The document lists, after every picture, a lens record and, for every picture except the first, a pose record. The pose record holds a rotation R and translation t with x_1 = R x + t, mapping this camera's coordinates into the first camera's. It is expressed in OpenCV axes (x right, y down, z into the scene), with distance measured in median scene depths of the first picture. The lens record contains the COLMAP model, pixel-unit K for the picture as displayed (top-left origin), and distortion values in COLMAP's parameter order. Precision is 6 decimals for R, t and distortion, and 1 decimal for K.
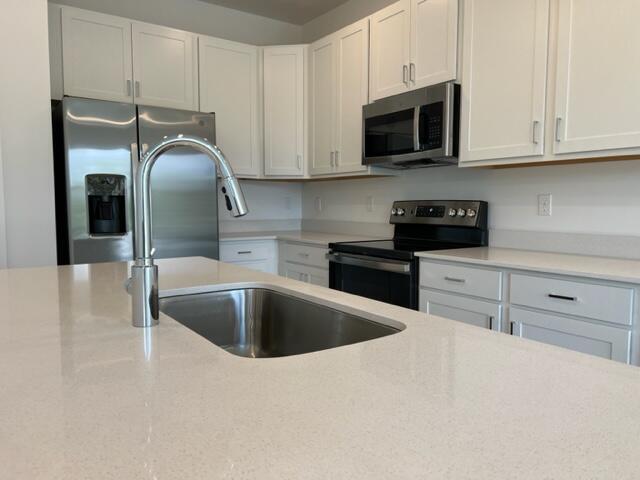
lens RADIAL K [[476.8, 0, 323.9], [0, 476.8, 242.7], [0, 0, 1]] dist [0.053578, -0.062674]
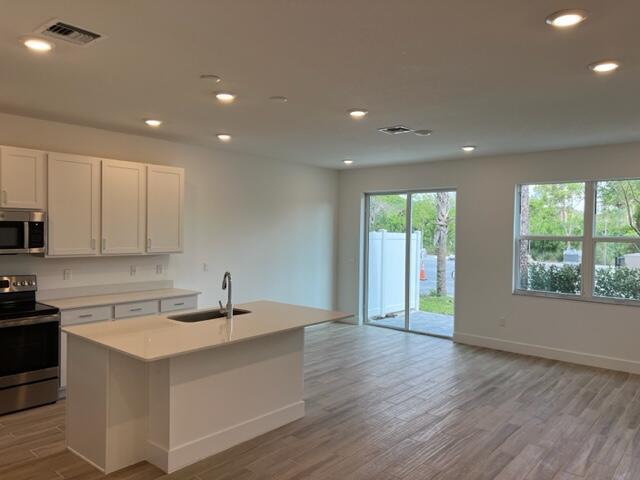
lens RADIAL K [[476.8, 0, 320.6], [0, 476.8, 243.6], [0, 0, 1]] dist [0.053578, -0.062674]
pose [[-0.244667, -0.033276, 0.969036, -1.590093], [0.062774, 0.996771, 0.050078, -0.220741], [-0.967573, 0.073083, -0.241788, 0.413238]]
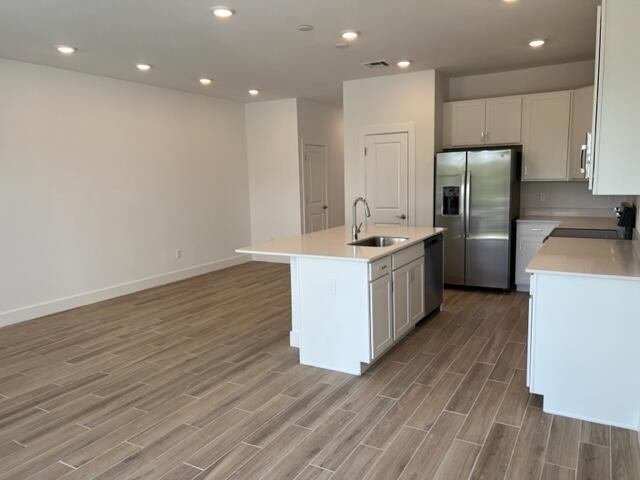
lens RADIAL K [[476.8, 0, 331.9], [0, 476.8, 247.7], [0, 0, 1]] dist [0.053578, -0.062674]
pose [[0.437874, 0.125069, -0.890294, 1.239718], [-0.045448, 0.992090, 0.117017, -0.097757], [0.897887, -0.010777, 0.440095, -0.405134]]
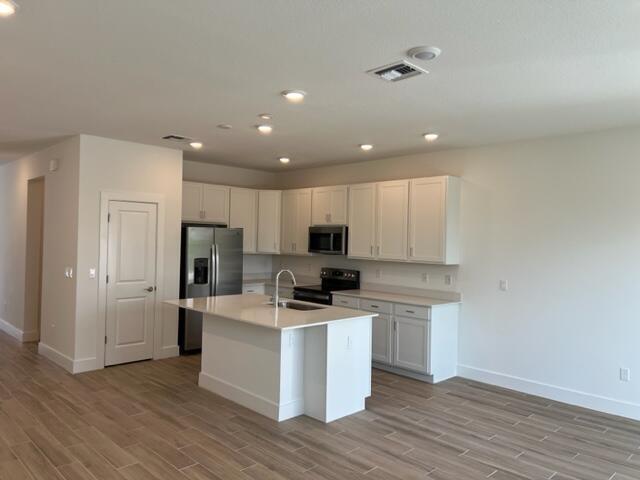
lens RADIAL K [[476.8, 0, 324.3], [0, 476.8, 237.2], [0, 0, 1]] dist [0.053578, -0.062674]
pose [[0.986019, 0.021932, 0.165185, -0.247239], [-0.007968, 0.996372, -0.084729, -0.049587], [-0.166444, 0.082228, 0.982616, -1.393699]]
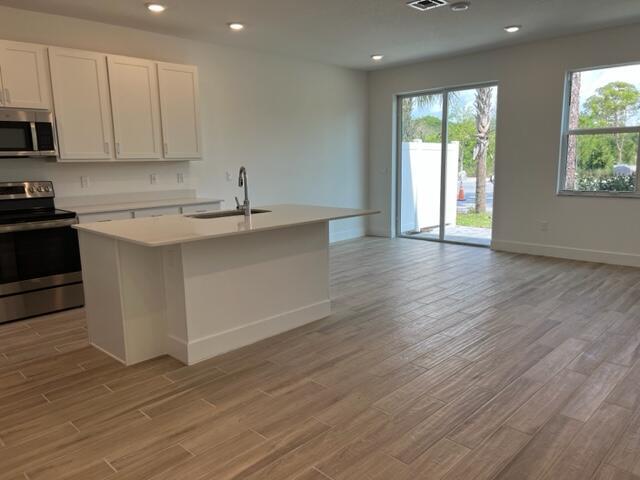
lens RADIAL K [[476.8, 0, 325.7], [0, 476.8, 243.4], [0, 0, 1]] dist [0.053578, -0.062674]
pose [[-0.182865, -0.168426, 0.968604, -1.503847], [0.097583, 0.977242, 0.188351, -0.097682], [-0.978283, 0.128962, -0.162268, 0.359363]]
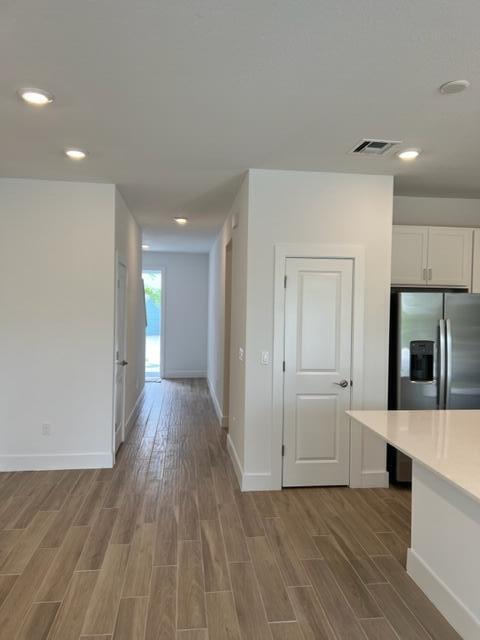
lens RADIAL K [[476.8, 0, 240.9], [0, 476.8, 316.8], [0, 0, 1]] dist [0.053578, -0.062674]
pose [[0.880182, 0.021218, -0.474163, -0.240492], [-0.053680, 0.997041, -0.055030, -0.102321], [0.471592, 0.073889, 0.878716, -0.578839]]
